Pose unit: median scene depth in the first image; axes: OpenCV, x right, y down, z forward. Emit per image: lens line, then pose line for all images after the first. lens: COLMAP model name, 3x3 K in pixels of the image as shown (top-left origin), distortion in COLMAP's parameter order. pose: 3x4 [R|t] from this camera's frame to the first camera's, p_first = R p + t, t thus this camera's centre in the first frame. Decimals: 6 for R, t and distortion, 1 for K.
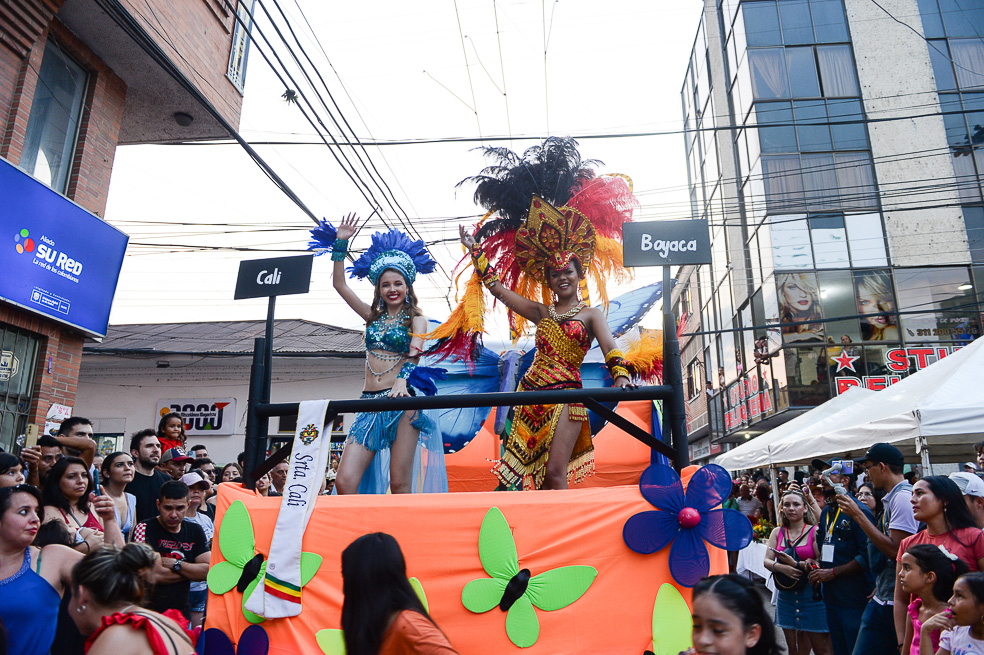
lens RADIAL K [[668.9, 0, 492.0], [0, 668.9, 327.5], [0, 0, 1]] dist [-0.045838, -0.000946]
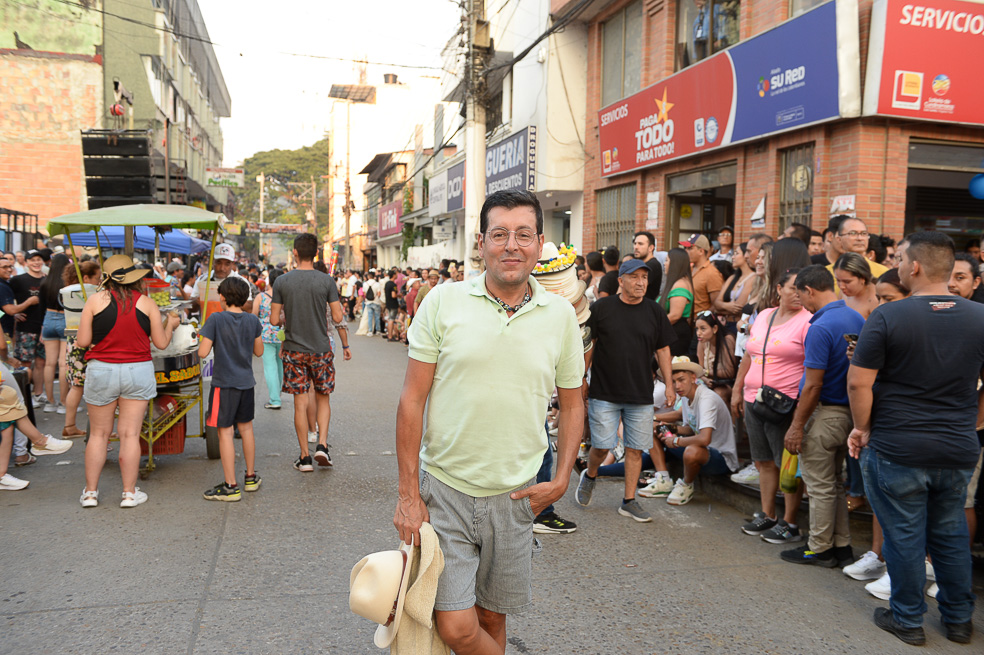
lens RADIAL K [[823.2, 0, 492.0], [0, 823.2, 327.5], [0, 0, 1]] dist [0.002619, -0.004762]
pose [[-0.938505, 0.014399, -0.344964, 0.307068], [0.072654, 0.984995, -0.156546, 0.498025], [0.337534, -0.171983, -0.925469, 2.038798]]
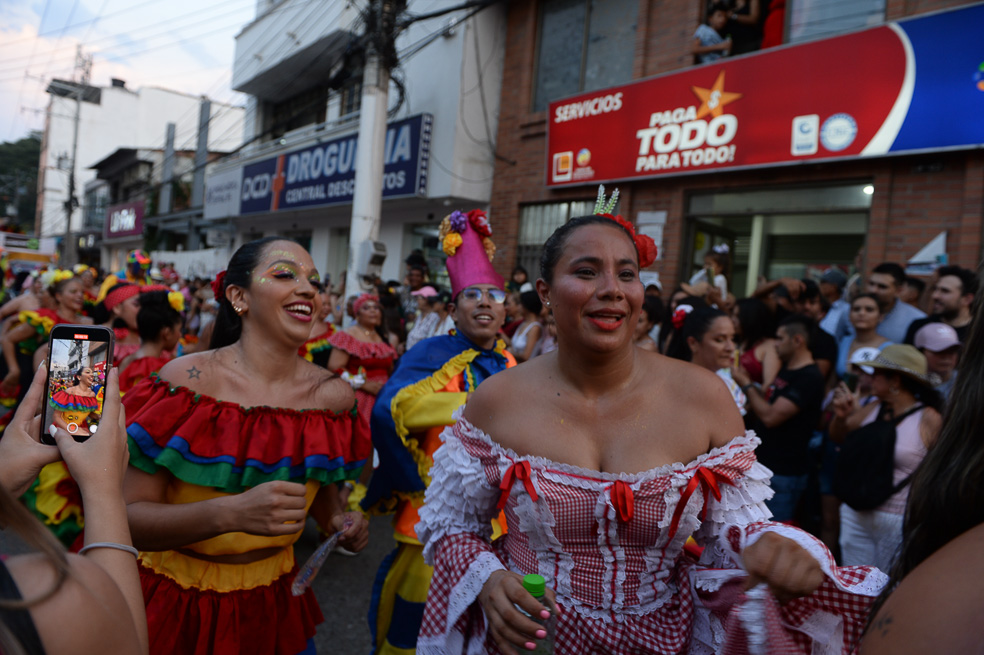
lens RADIAL K [[668.9, 0, 492.0], [0, 668.9, 327.5], [0, 0, 1]] dist [-0.045838, -0.000946]
pose [[-0.703892, -0.037749, -0.709303, 0.326088], [0.084756, 0.986989, -0.136637, 0.245473], [0.705232, -0.156295, -0.691534, 0.989280]]
